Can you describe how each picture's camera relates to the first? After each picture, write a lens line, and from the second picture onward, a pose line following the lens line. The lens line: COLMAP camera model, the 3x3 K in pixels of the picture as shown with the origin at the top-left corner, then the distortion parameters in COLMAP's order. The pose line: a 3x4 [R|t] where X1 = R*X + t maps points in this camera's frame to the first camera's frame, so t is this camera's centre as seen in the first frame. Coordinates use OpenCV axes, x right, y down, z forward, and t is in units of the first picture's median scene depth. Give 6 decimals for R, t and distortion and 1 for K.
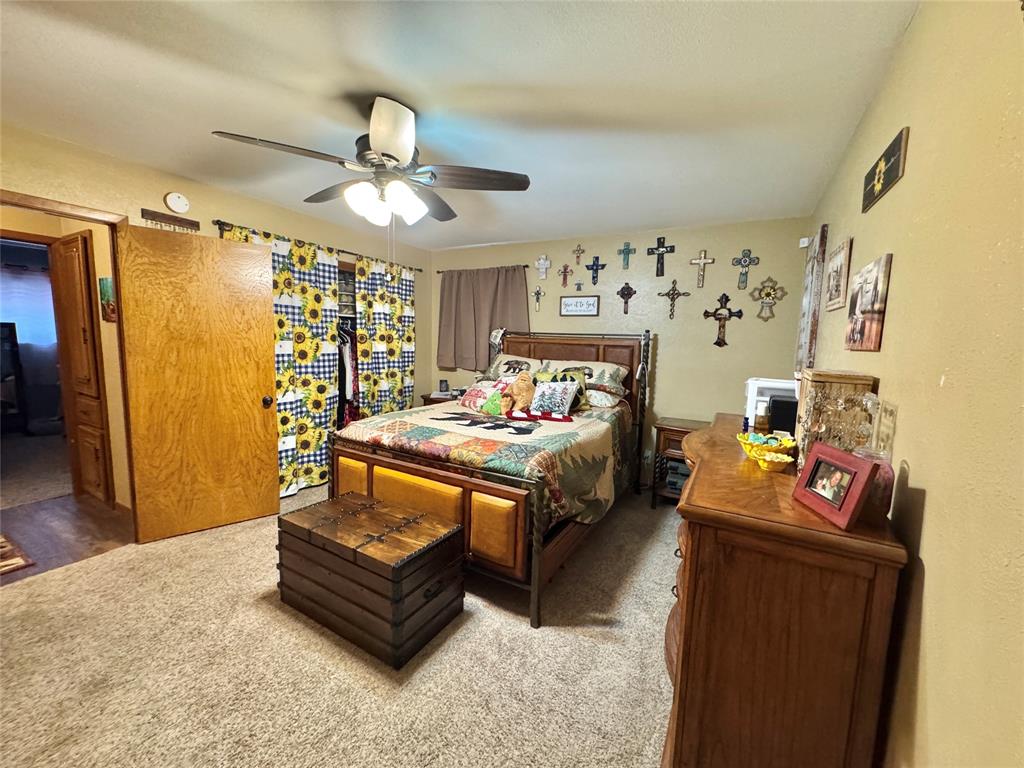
lens RADIAL K [[408.4, 0, 511.6], [0, 408.4, 385.7], [0, 0, 1]] dist [0.000858, 0.000175]
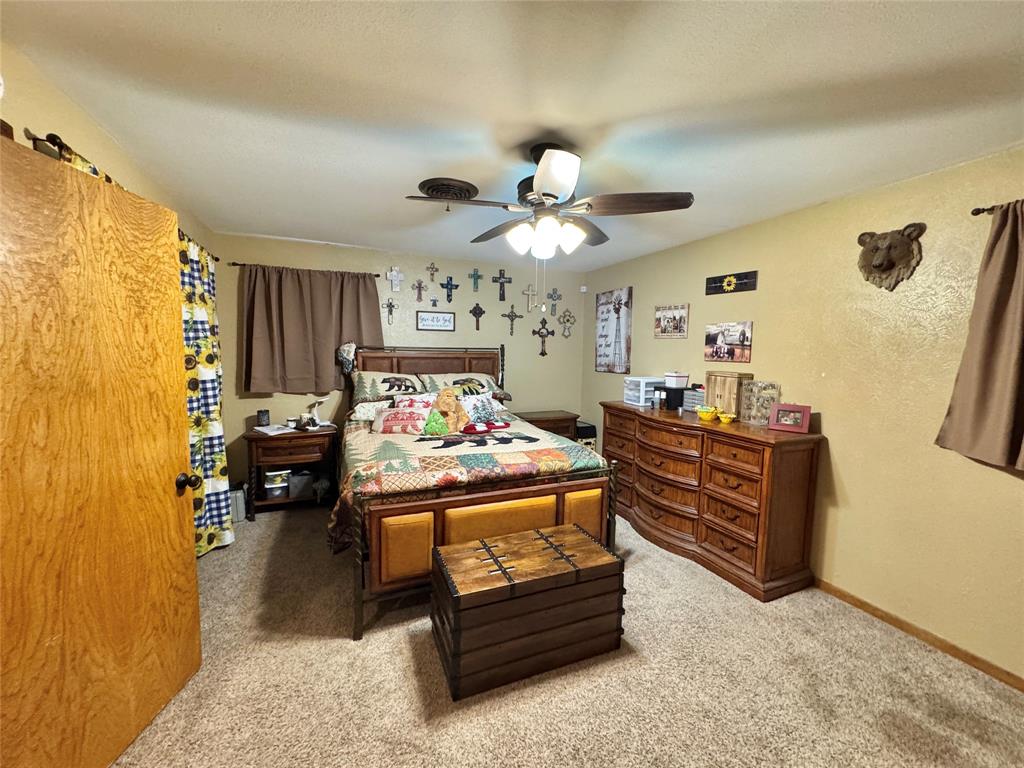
lens RADIAL K [[408.4, 0, 513.2], [0, 408.4, 385.2], [0, 0, 1]] dist [0.000858, 0.000175]
pose [[0.605008, -0.092421, 0.790837, -0.668741], [0.093607, 0.994609, 0.044623, -0.070233], [-0.790698, 0.047030, 0.610397, 0.246446]]
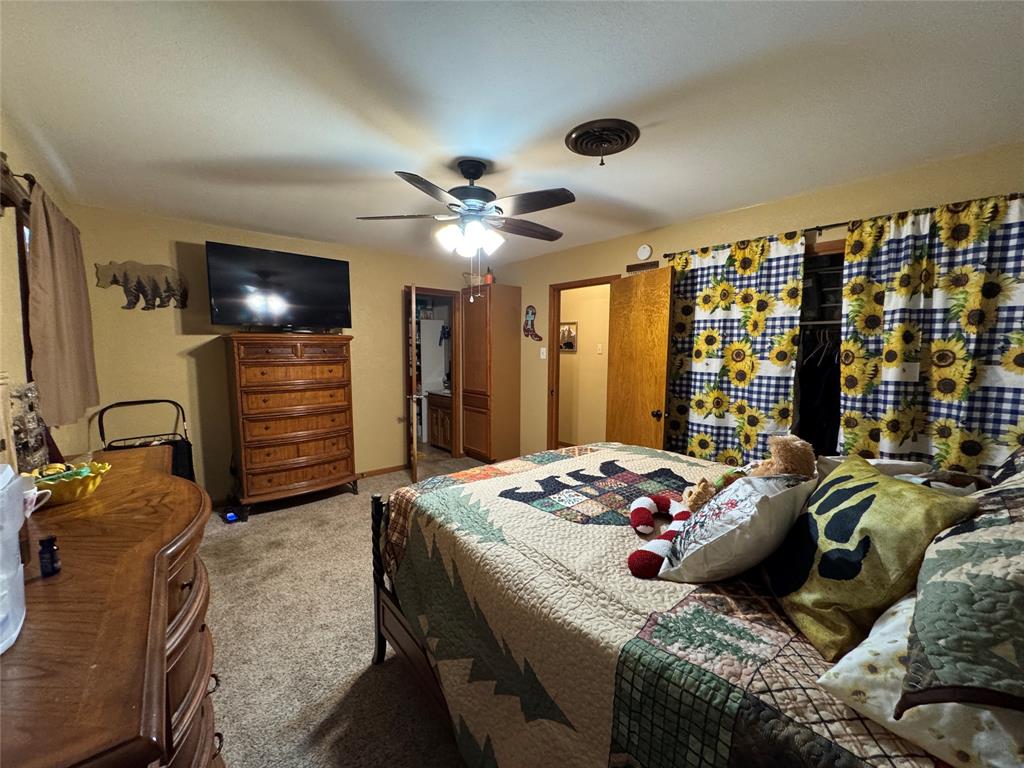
lens RADIAL K [[408.4, 0, 513.4], [0, 408.4, 383.8], [0, 0, 1]] dist [0.000858, 0.000175]
pose [[-0.362351, 0.057381, -0.930274, 0.453089], [-0.122291, 0.986547, 0.108485, -0.096099], [0.923984, 0.153074, -0.350460, 0.893109]]
